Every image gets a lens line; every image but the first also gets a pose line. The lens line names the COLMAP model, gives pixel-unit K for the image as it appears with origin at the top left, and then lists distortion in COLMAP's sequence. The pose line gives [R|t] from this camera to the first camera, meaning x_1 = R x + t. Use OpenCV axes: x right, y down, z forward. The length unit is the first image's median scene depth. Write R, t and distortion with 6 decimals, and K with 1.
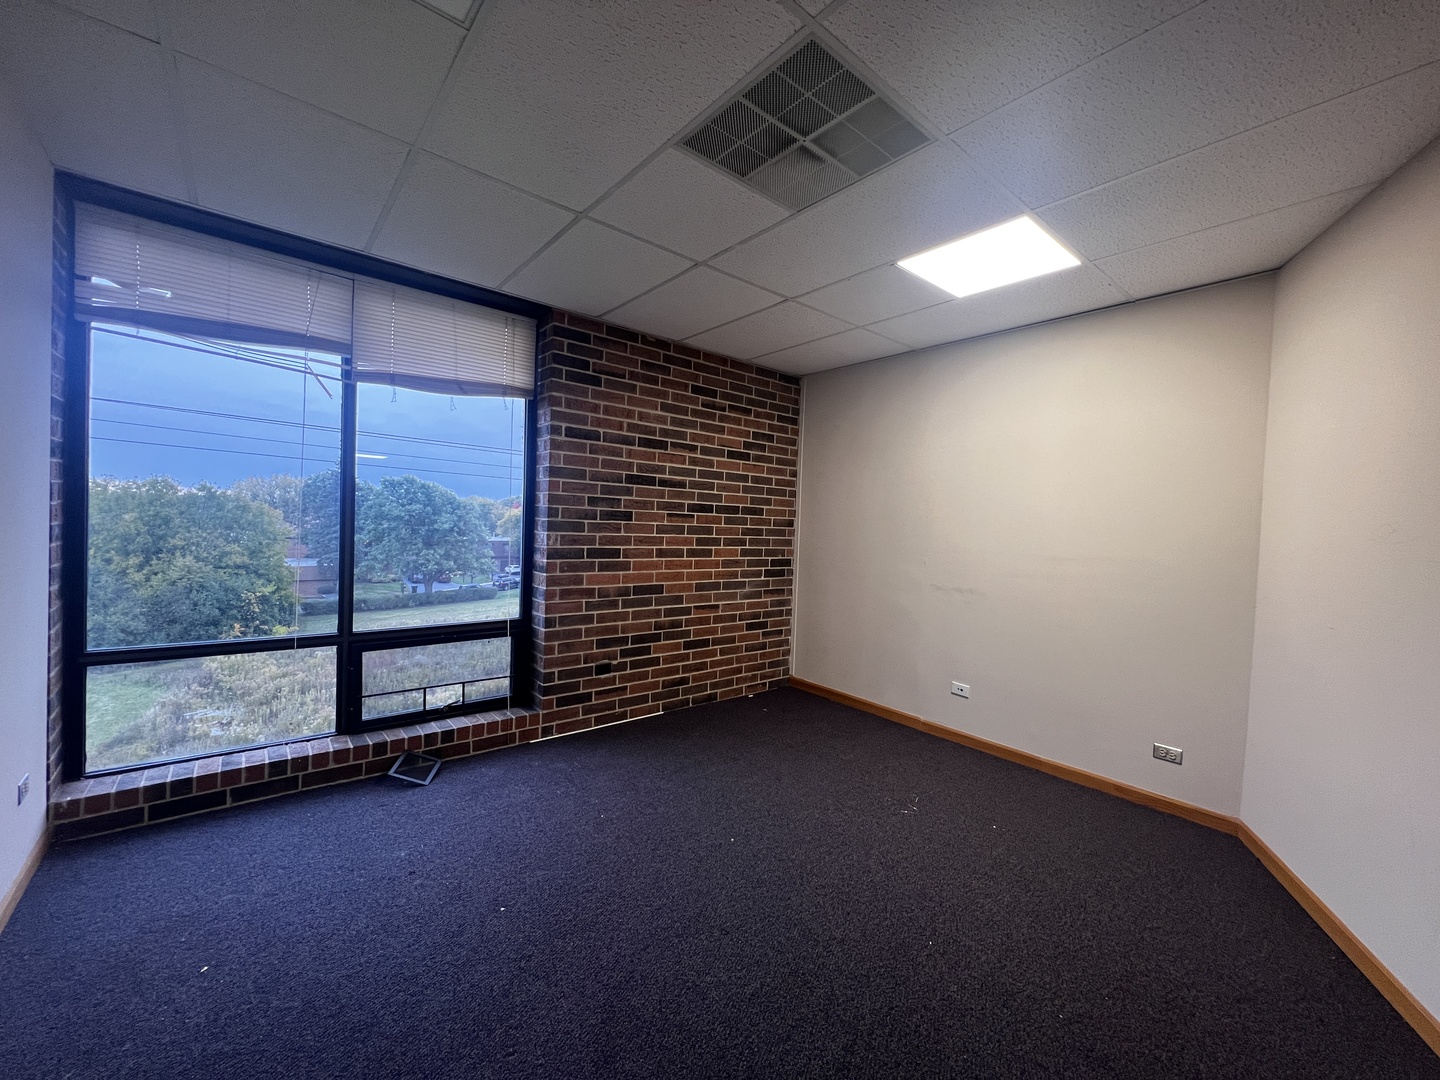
lens RADIAL K [[574.0, 0, 716.3], [0, 574.0, 544.9], [0, 0, 1]] dist [0.003586, 0.000588]
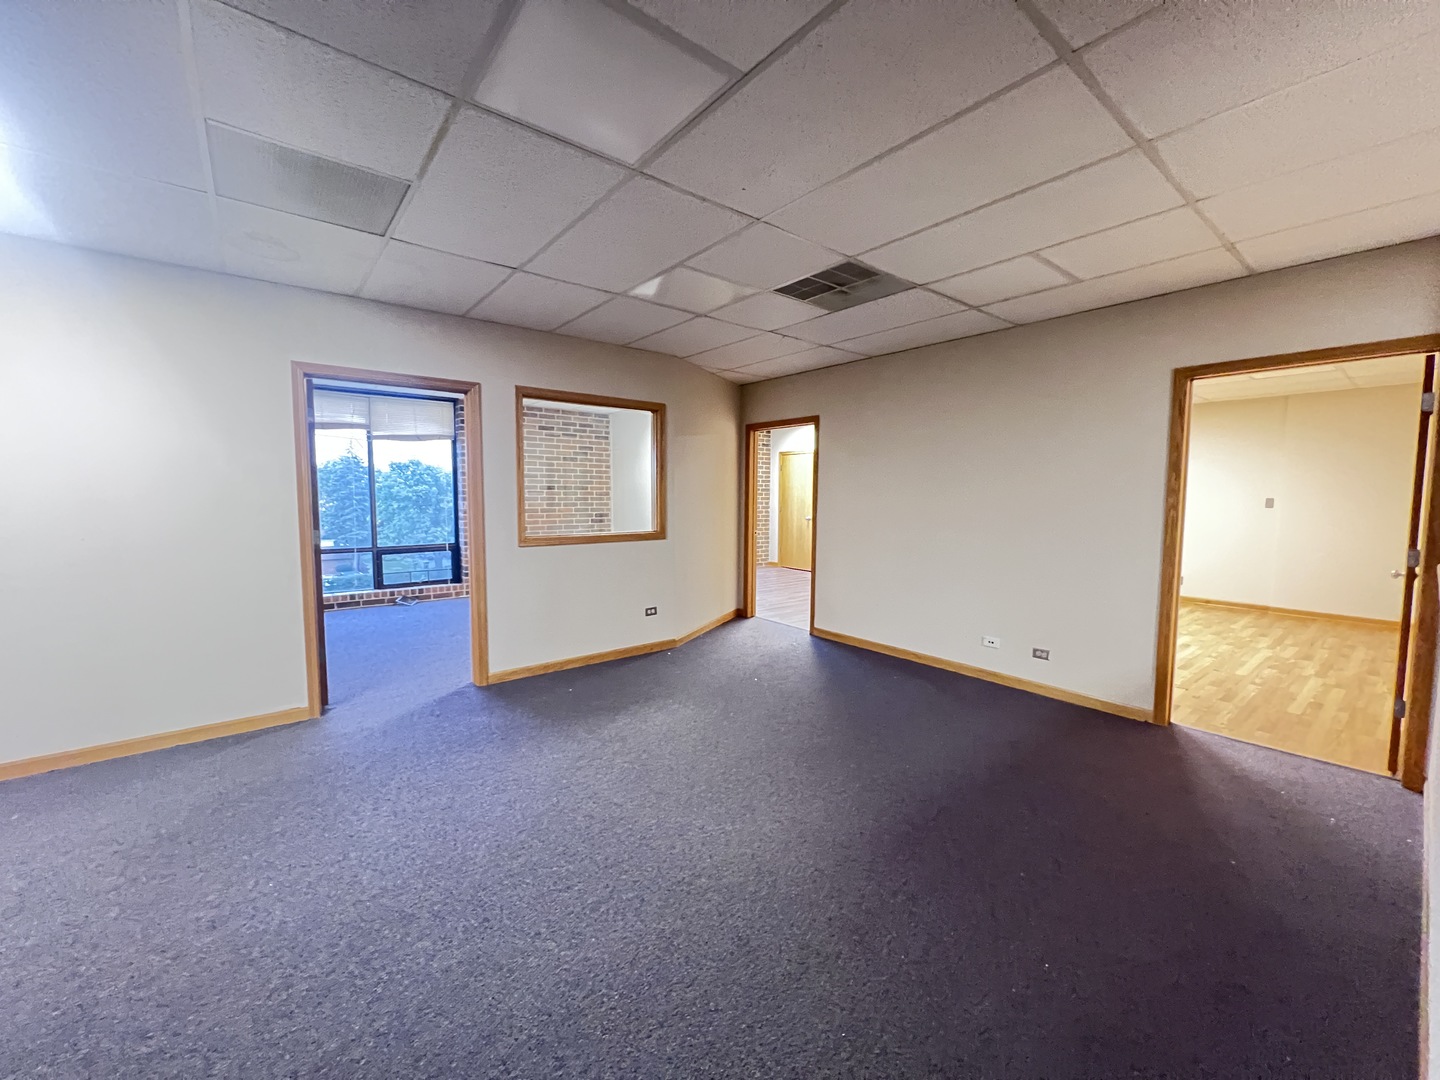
lens RADIAL K [[574.0, 0, 716.7], [0, 574.0, 542.1], [0, 0, 1]] dist [0.003586, 0.000588]
pose [[0.999343, -0.032392, -0.016245, 0.616998], [0.033120, 0.998358, 0.046727, 0.052739], [0.014705, -0.047235, 0.998776, -1.033133]]
